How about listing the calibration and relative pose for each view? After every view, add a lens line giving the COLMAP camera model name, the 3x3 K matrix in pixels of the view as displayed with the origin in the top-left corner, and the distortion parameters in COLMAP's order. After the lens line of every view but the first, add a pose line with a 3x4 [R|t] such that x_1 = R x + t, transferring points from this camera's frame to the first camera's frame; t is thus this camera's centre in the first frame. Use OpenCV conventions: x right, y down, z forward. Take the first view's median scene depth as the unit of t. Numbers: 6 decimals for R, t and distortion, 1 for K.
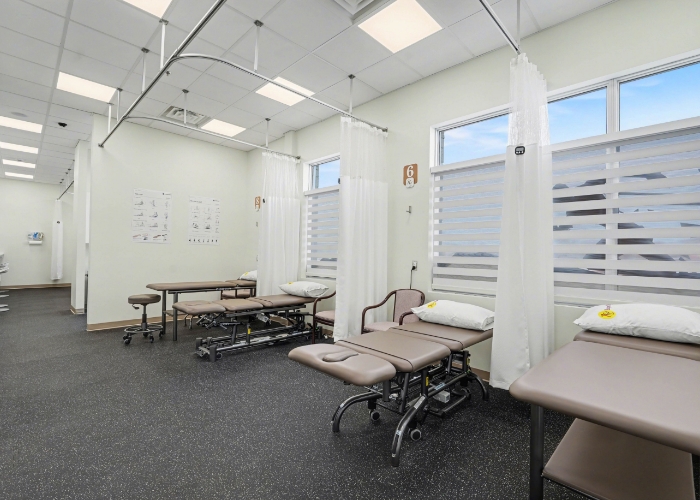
lens RADIAL K [[317.2, 0, 348.2], [0, 317.2, 251.9], [0, 0, 1]] dist [-0.025928, -0.000408]
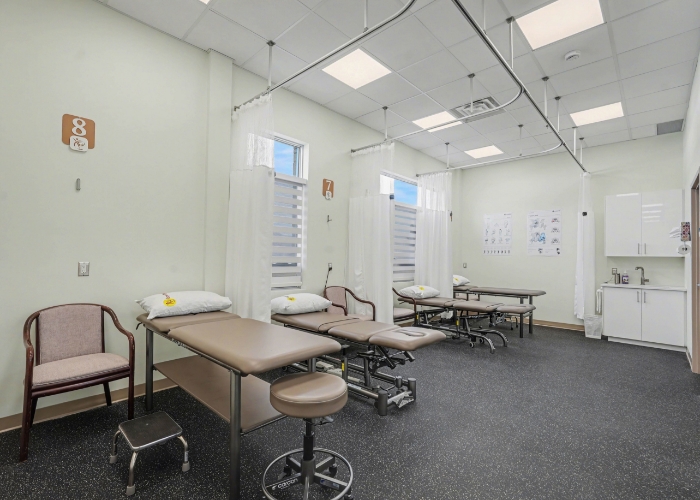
lens RADIAL K [[317.2, 0, 348.2], [0, 317.2, 251.9], [0, 0, 1]] dist [-0.025928, -0.000408]
pose [[0.006116, -0.010691, 0.999924, -0.239974], [-0.021304, 0.999714, 0.010819, -0.006611], [-0.999754, -0.021369, 0.005886, 0.229450]]
